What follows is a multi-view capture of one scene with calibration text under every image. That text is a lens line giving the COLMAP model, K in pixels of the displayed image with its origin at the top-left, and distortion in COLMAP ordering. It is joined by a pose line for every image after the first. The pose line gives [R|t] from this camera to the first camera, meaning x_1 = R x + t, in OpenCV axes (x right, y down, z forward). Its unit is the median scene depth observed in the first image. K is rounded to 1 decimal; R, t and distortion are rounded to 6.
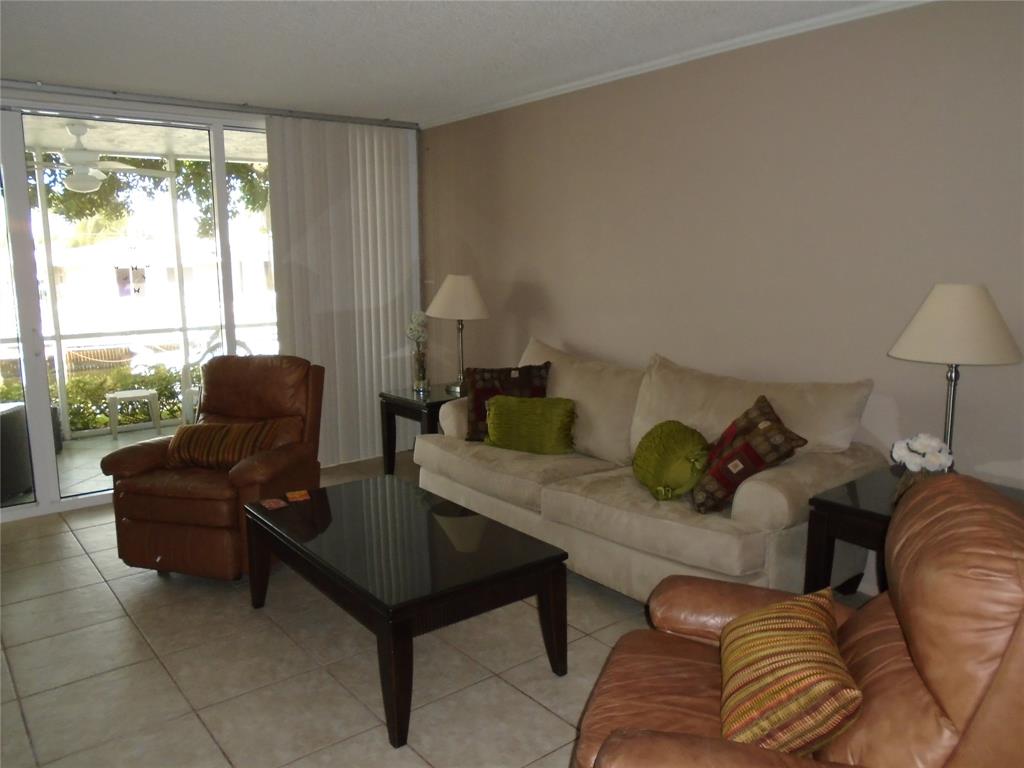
lens RADIAL K [[776.0, 0, 507.8], [0, 776.0, 384.3], [0, 0, 1]] dist [-0.030427, 0.008870]
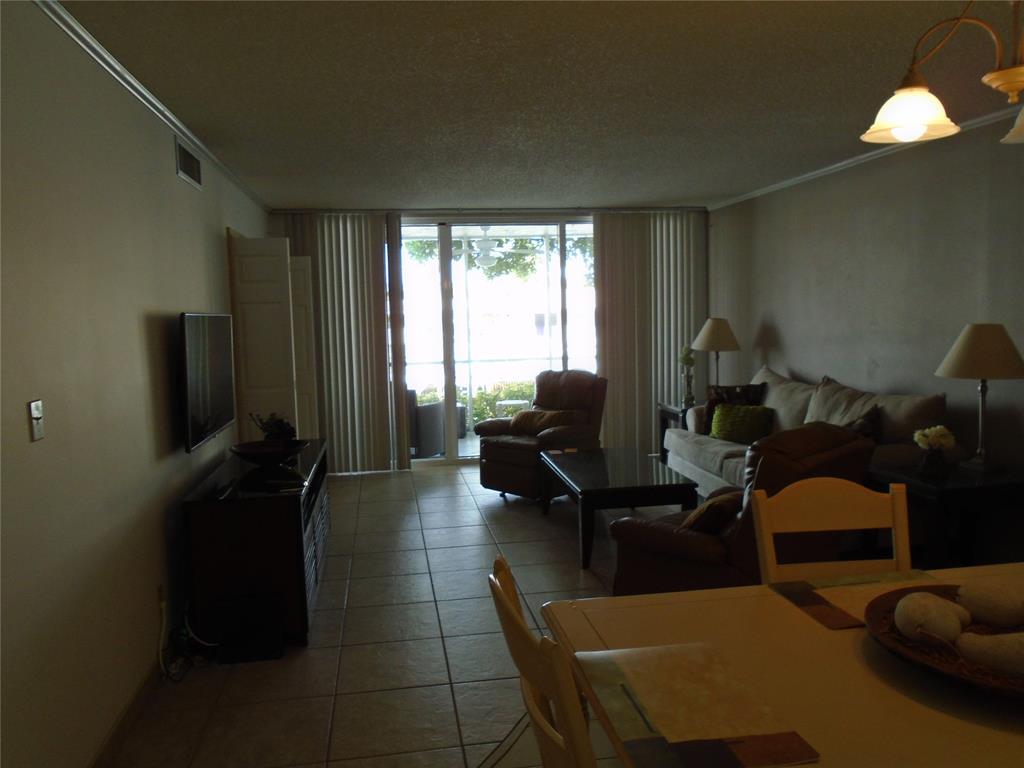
lens RADIAL K [[773.4, 0, 503.9], [0, 773.4, 382.4], [0, 0, 1]] dist [-0.027036, 0.007212]
pose [[0.871281, 0.034339, -0.489583, 0.354043], [-0.062249, 0.997225, -0.040837, 0.062533], [0.486822, 0.066057, 0.871000, -0.460127]]
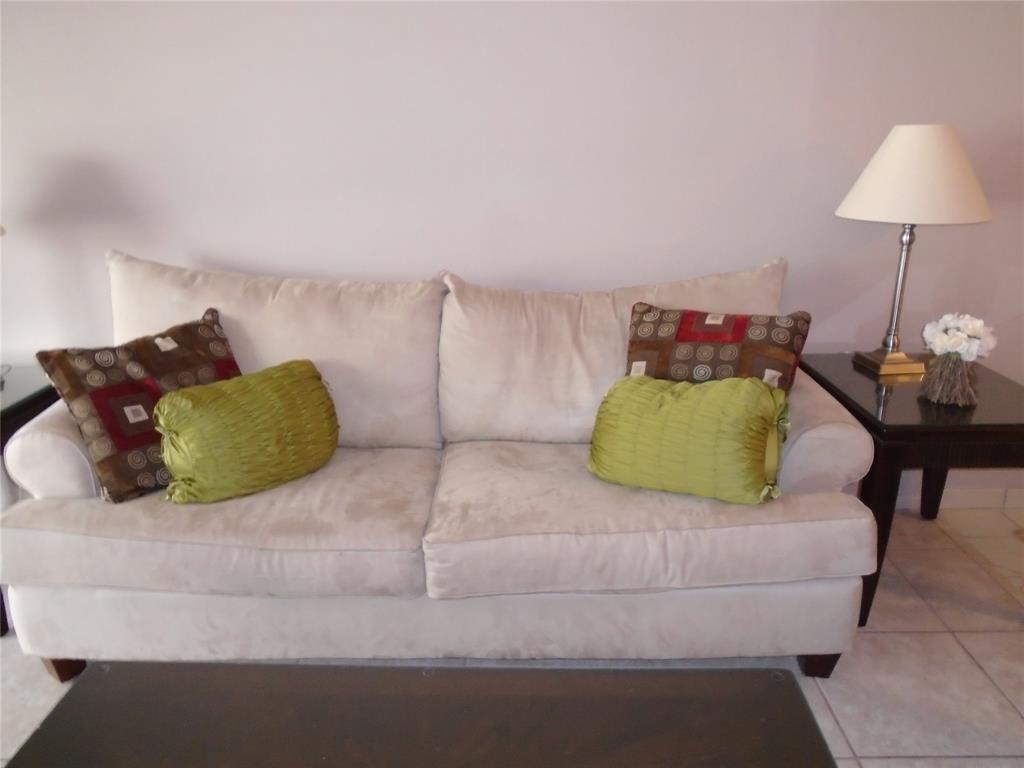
lens RADIAL K [[764.4, 0, 490.6], [0, 764.4, 380.3], [0, 0, 1]] dist [-0.030660, 0.002483]
pose [[0.642396, -0.249026, 0.724785, -0.246509], [0.143627, 0.968098, 0.205325, -0.068110], [-0.752794, -0.027801, 0.657669, 0.555133]]
